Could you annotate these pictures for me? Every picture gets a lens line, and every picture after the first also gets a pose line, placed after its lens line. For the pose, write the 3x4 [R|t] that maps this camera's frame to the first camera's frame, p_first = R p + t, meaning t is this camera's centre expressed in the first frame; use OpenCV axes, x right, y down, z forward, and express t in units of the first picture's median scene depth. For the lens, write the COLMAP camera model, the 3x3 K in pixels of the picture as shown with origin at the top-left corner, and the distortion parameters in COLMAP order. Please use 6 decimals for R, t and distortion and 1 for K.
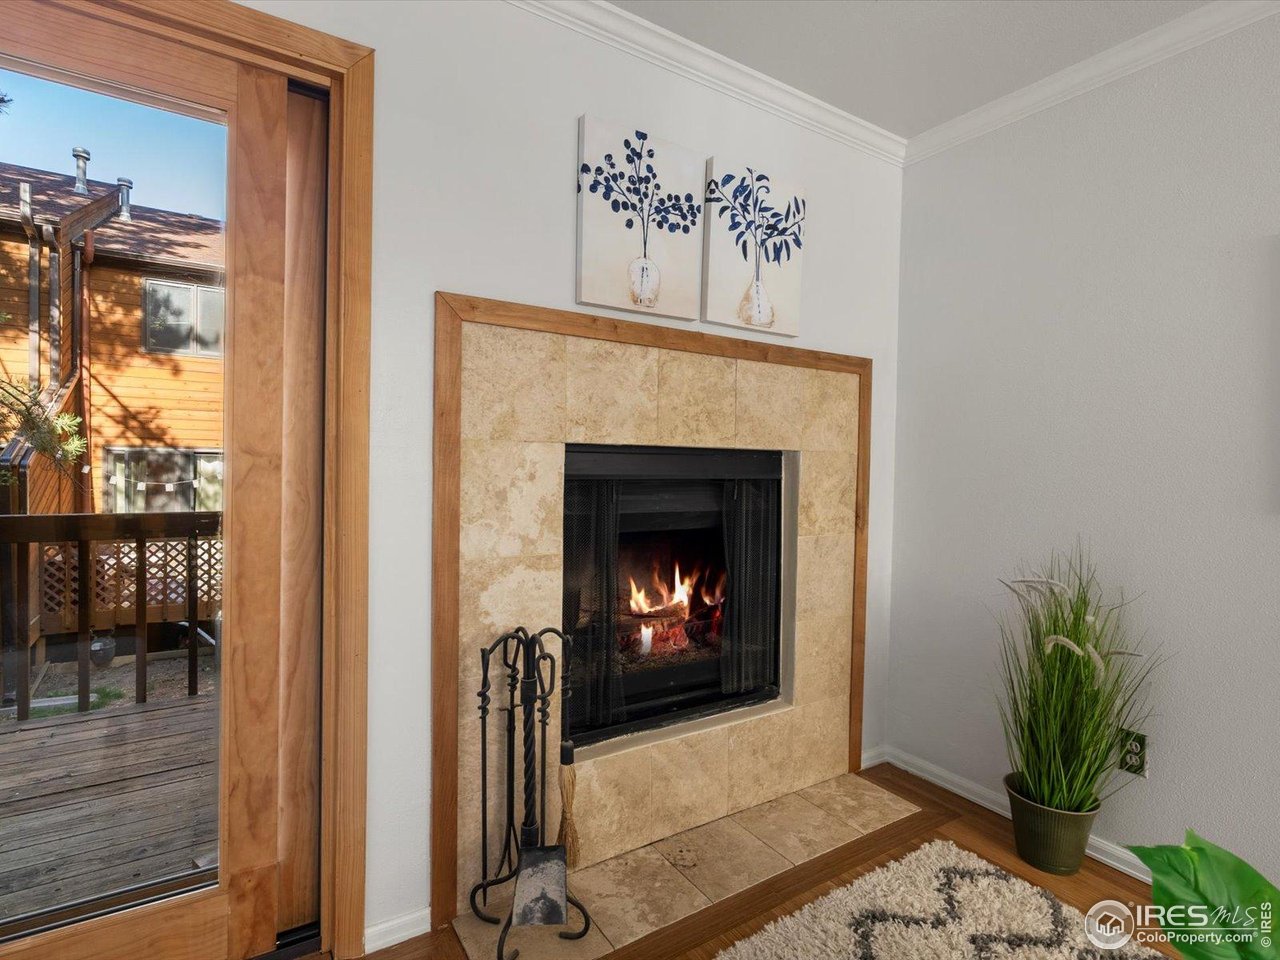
lens RADIAL K [[658.5, 0, 640.6], [0, 658.5, 451.4], [0, 0, 1]] dist [-0.001597, 0.002012]
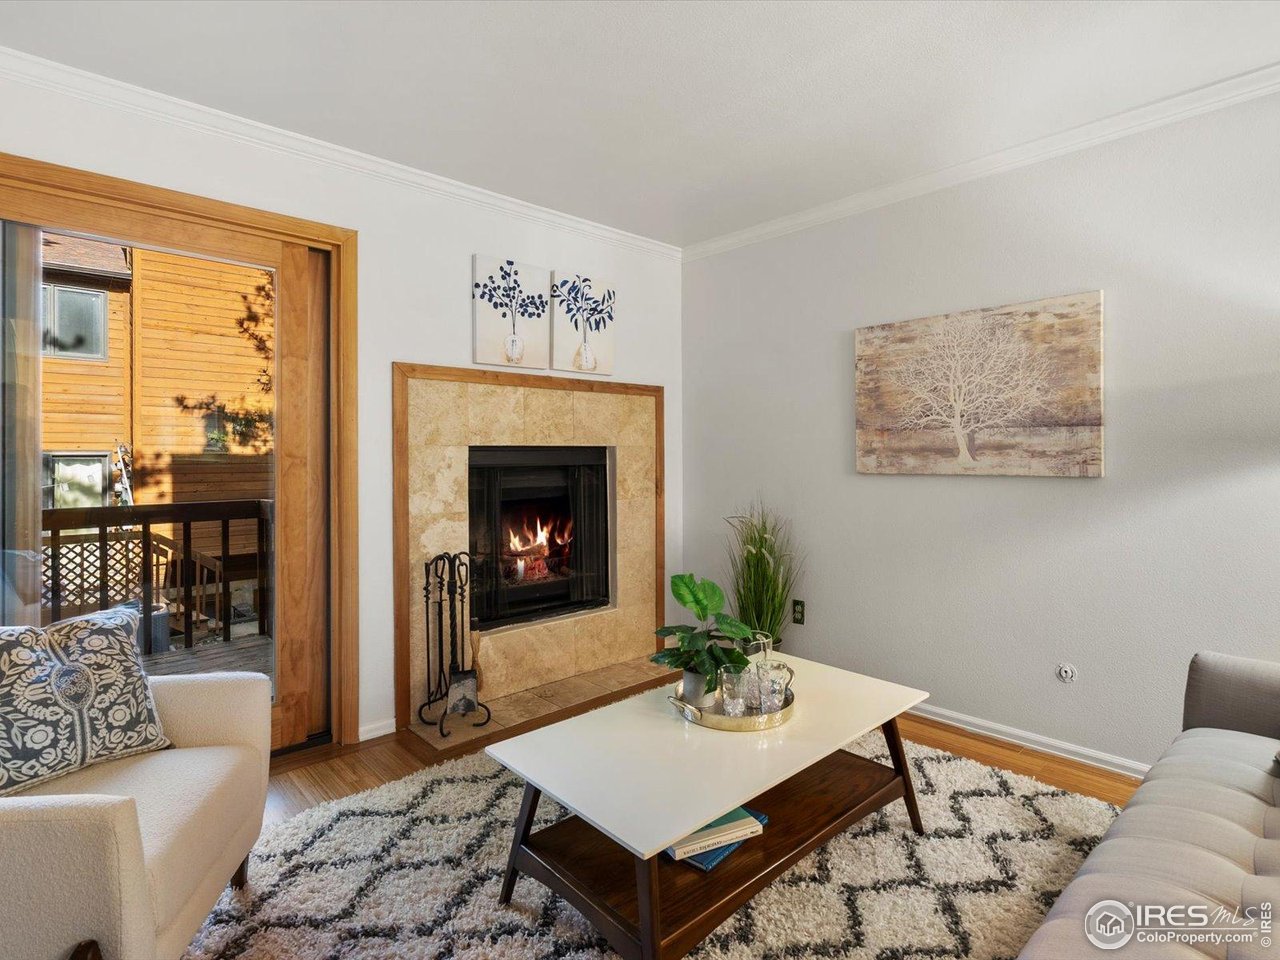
lens RADIAL K [[658.5, 0, 640.6], [0, 658.5, 451.4], [0, 0, 1]] dist [-0.001597, 0.002012]
pose [[0.983068, -0.022581, 0.181845, 0.011516], [0.020135, 0.999680, 0.015286, -0.014140], [-0.182132, -0.011365, 0.983208, -0.687718]]
